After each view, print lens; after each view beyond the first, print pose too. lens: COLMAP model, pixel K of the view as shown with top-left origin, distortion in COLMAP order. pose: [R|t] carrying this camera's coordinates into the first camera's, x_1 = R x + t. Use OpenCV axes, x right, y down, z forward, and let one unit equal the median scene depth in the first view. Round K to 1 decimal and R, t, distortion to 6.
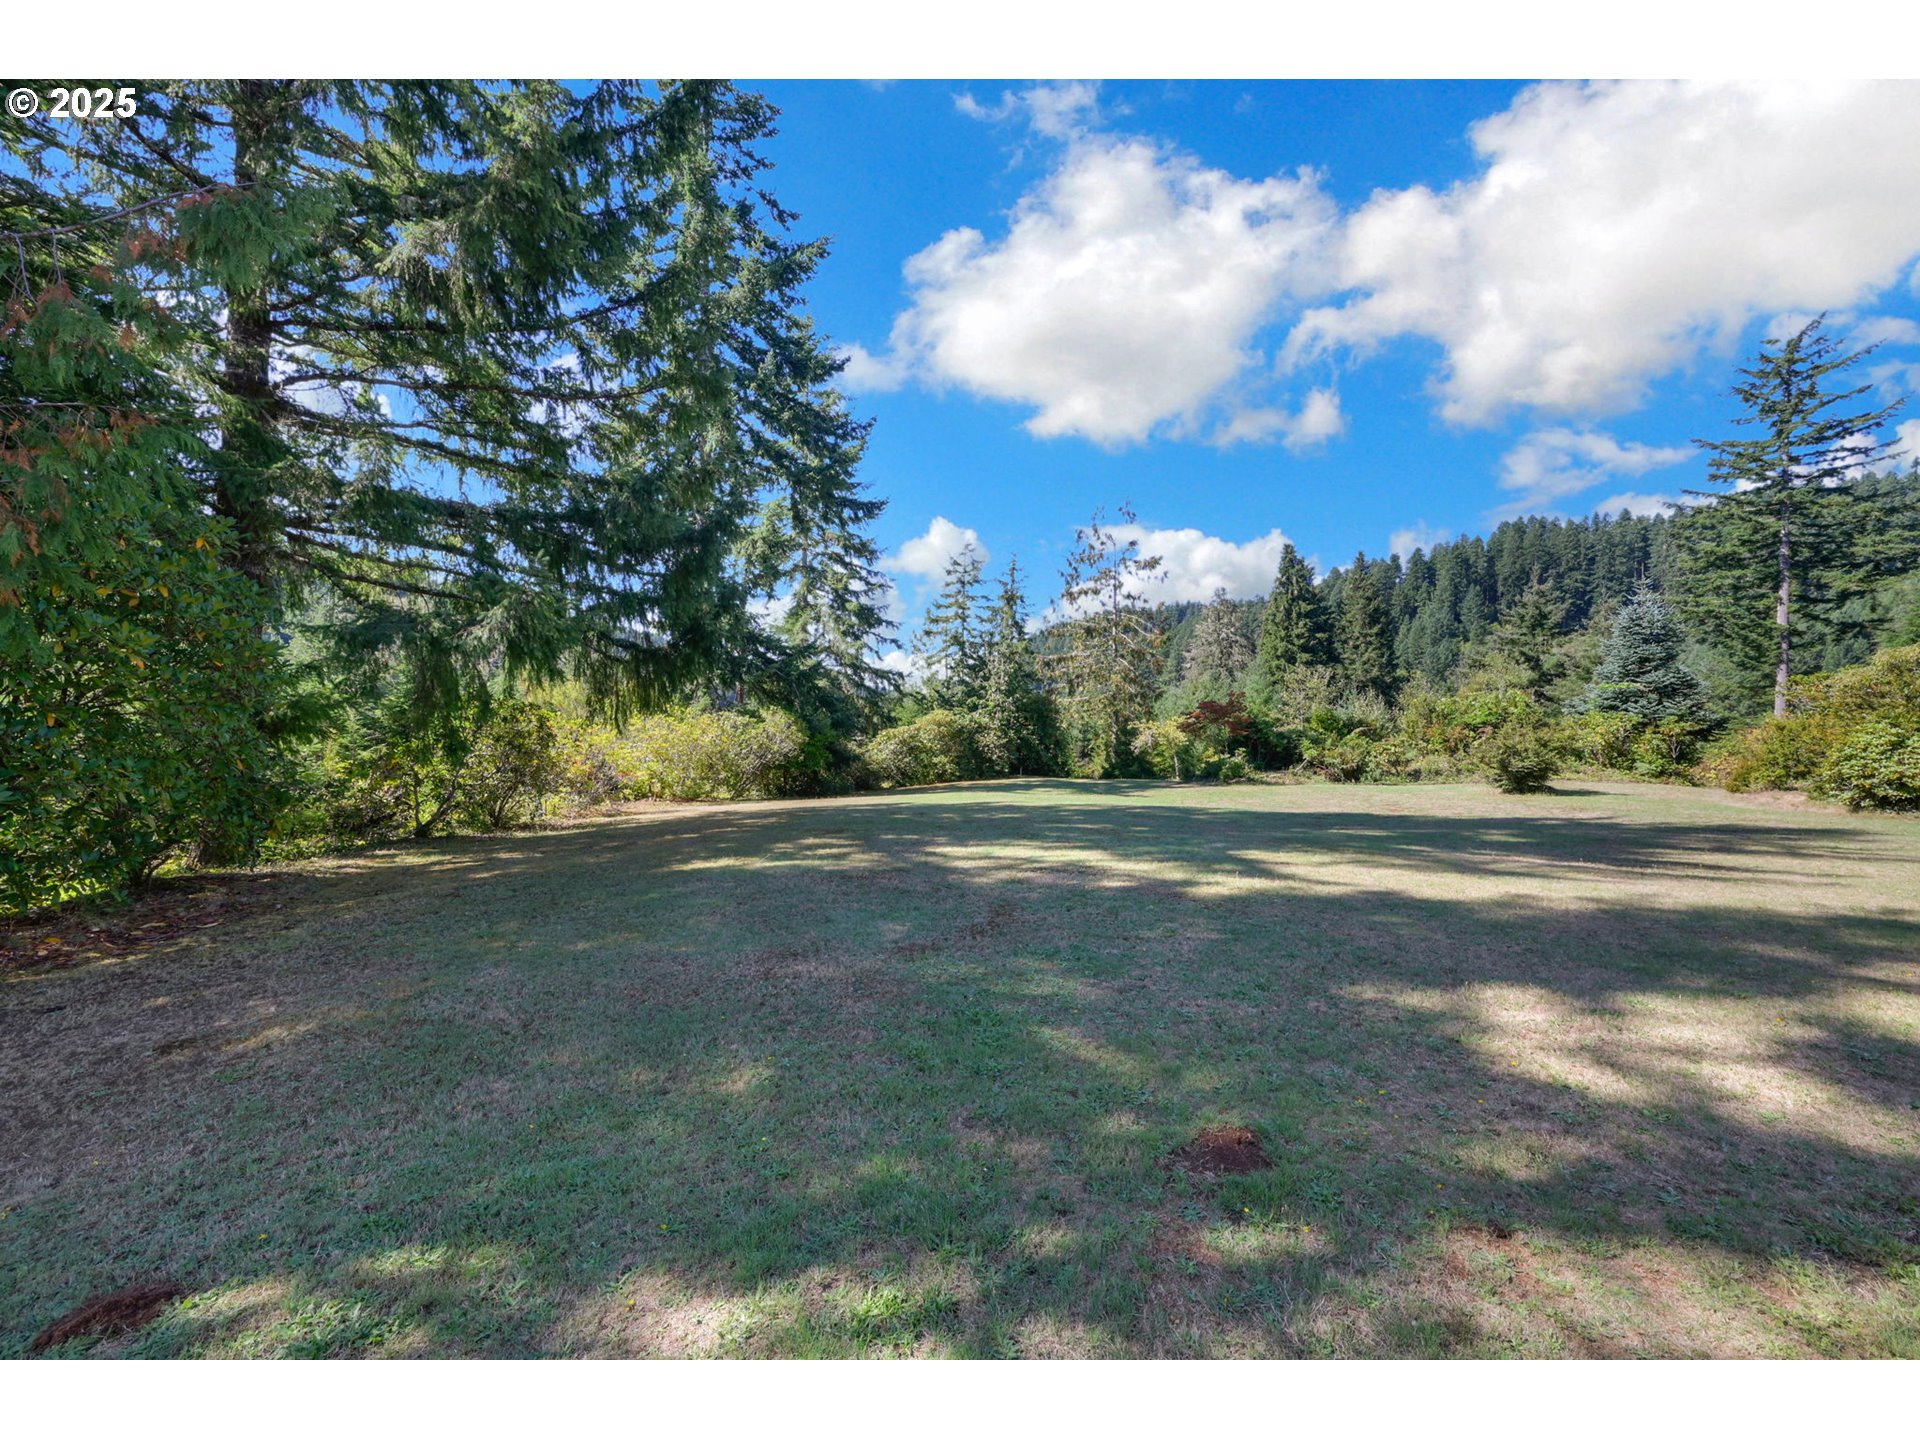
lens RADIAL K [[769.4, 0, 953.9], [0, 769.4, 722.1], [0, 0, 1]] dist [-0.000091, 0.000091]
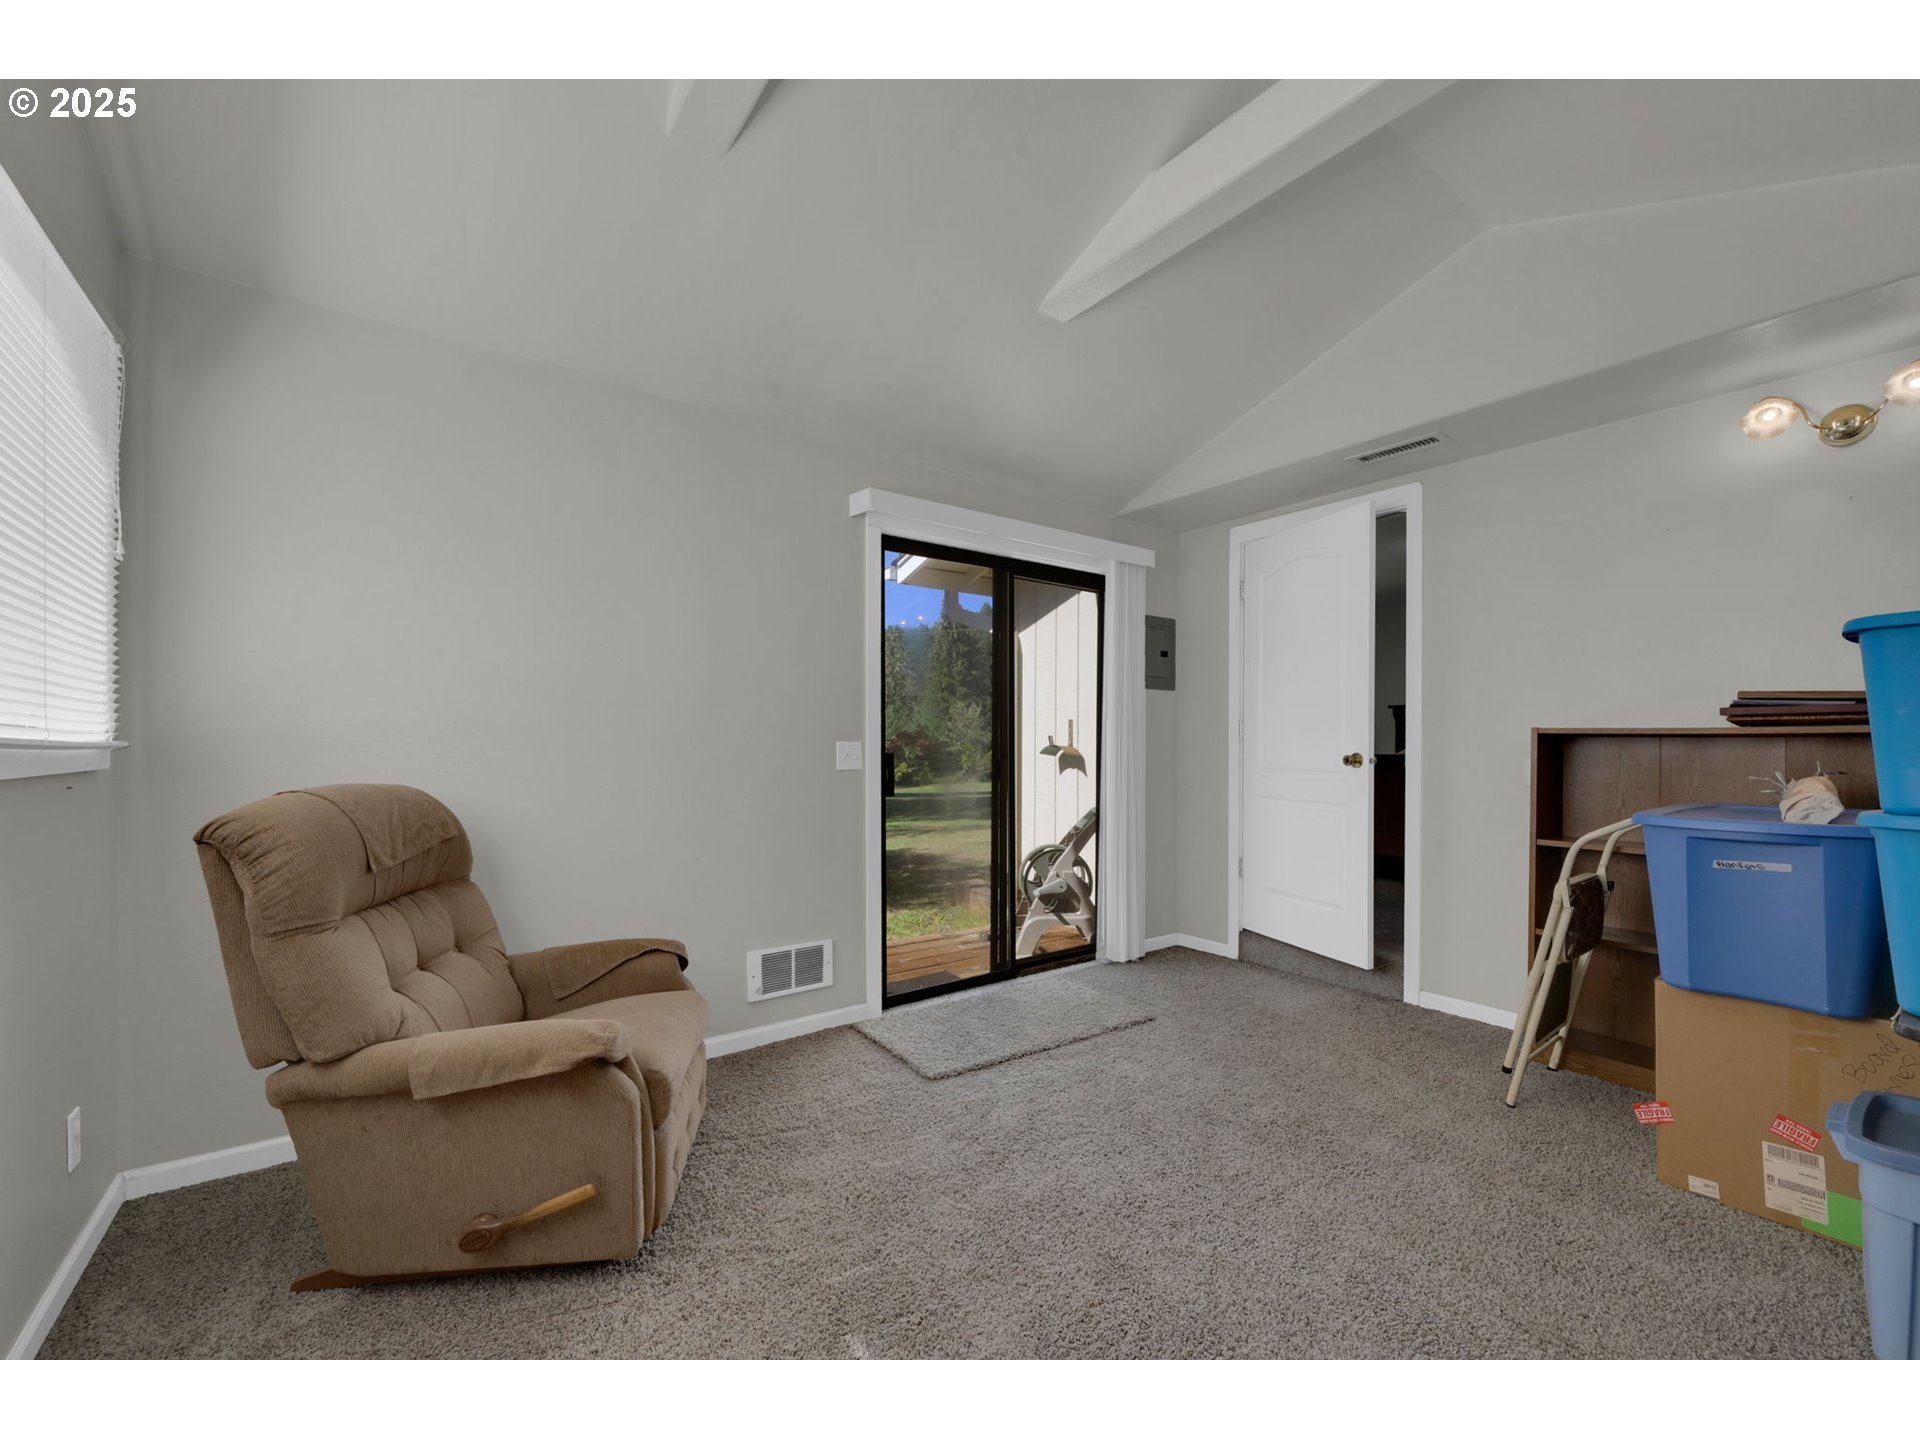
lens RADIAL K [[769.4, 0, 953.9], [0, 769.4, 722.1], [0, 0, 1]] dist [-0.000091, 0.000091]
pose [[0.915220, -0.003340, 0.402940, -0.103321], [0.016668, 0.999424, -0.029575, 0.000895], [-0.402609, 0.033784, 0.914748, -0.228890]]
